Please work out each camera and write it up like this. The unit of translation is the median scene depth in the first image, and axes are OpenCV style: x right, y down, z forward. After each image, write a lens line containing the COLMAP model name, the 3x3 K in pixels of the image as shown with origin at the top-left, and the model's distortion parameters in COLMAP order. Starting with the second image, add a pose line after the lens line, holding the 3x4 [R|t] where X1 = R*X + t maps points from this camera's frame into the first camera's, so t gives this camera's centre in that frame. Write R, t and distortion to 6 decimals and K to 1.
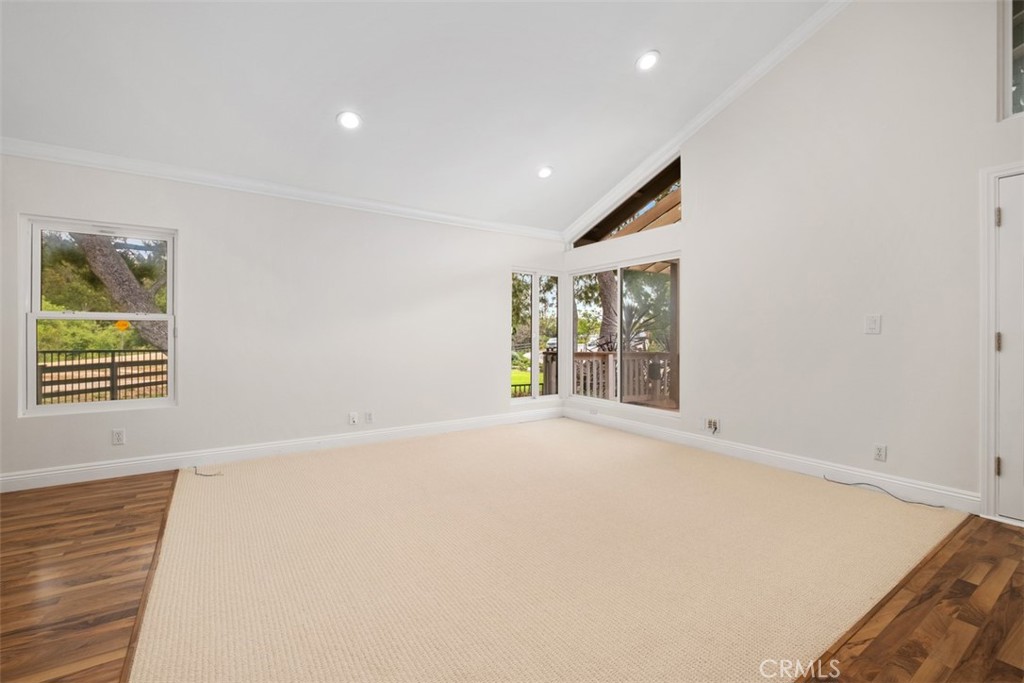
lens RADIAL K [[430.7, 0, 512.0], [0, 430.7, 335.9], [0, 0, 1]] dist [-0.002449, -0.000109]
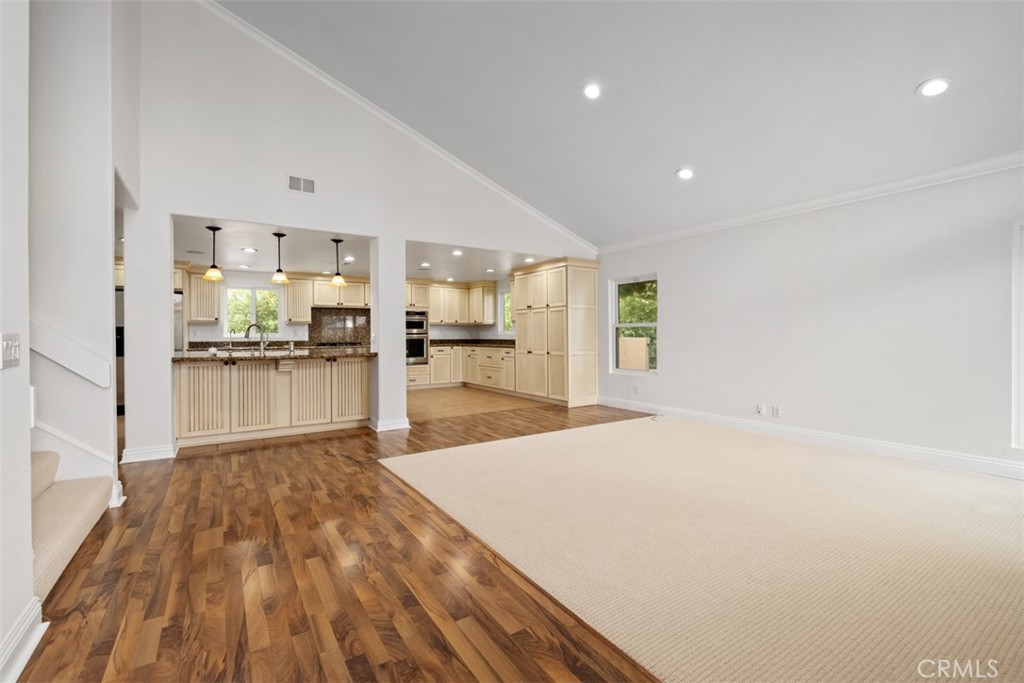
lens RADIAL K [[441.7, 0, 513.0], [0, 441.7, 336.8], [0, 0, 1]] dist [-0.008729, -0.000892]
pose [[-0.009180, -0.001003, -0.999957, 1.717756], [0.002217, 0.999997, -0.001024, 0.013099], [0.999955, -0.002227, -0.009177, 0.841778]]
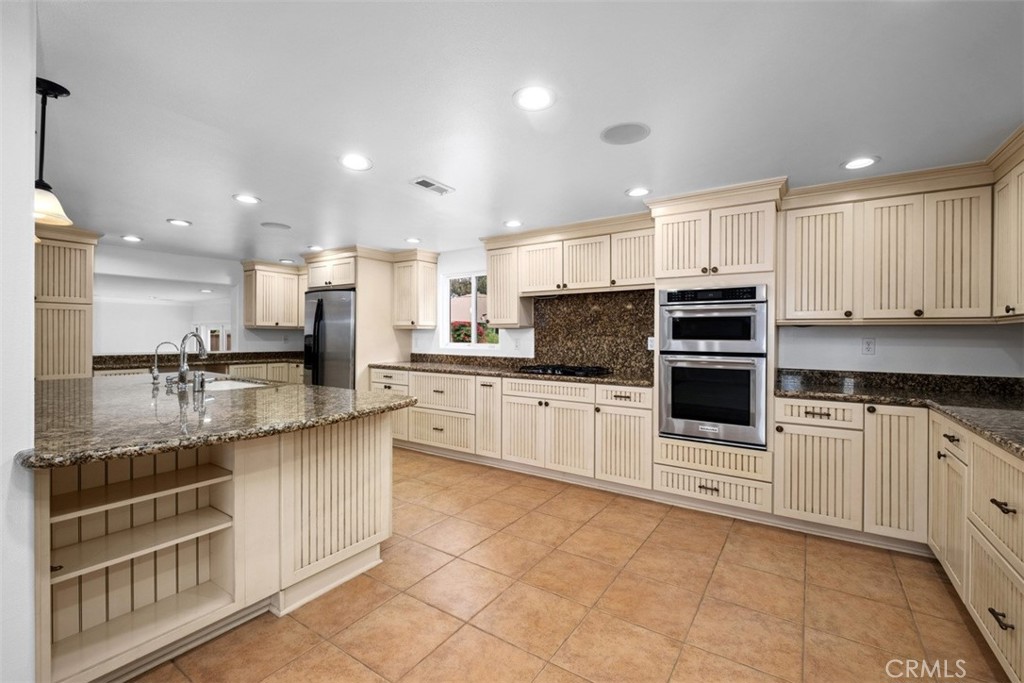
lens RADIAL K [[441.7, 0, 508.9], [0, 441.7, 336.1], [0, 0, 1]] dist [-0.008729, -0.000892]
pose [[-0.930297, -0.007680, -0.366727, -1.587326], [-0.010859, 0.999919, 0.006608, -0.090917], [0.366647, 0.010130, -0.930305, 0.962306]]
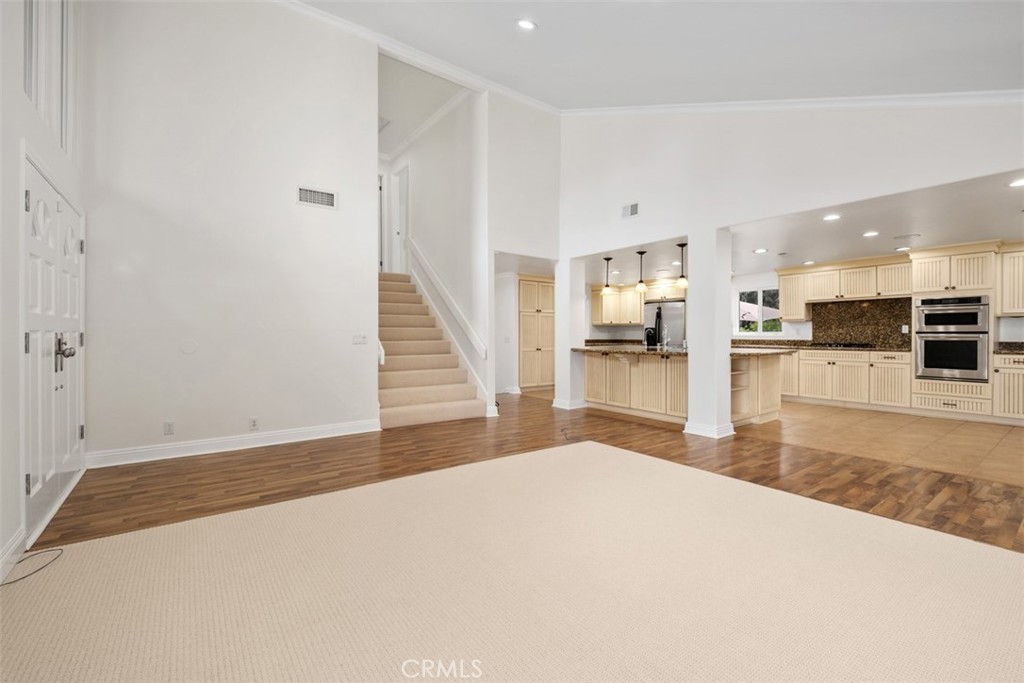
lens RADIAL K [[441.7, 0, 512.6], [0, 441.7, 337.7], [0, 0, 1]] dist [-0.008729, -0.000892]
pose [[-0.998773, -0.003403, -0.049405, 0.245032], [-0.003992, 0.999922, 0.011846, -0.013192], [0.049361, 0.012029, -0.998709, 2.547520]]
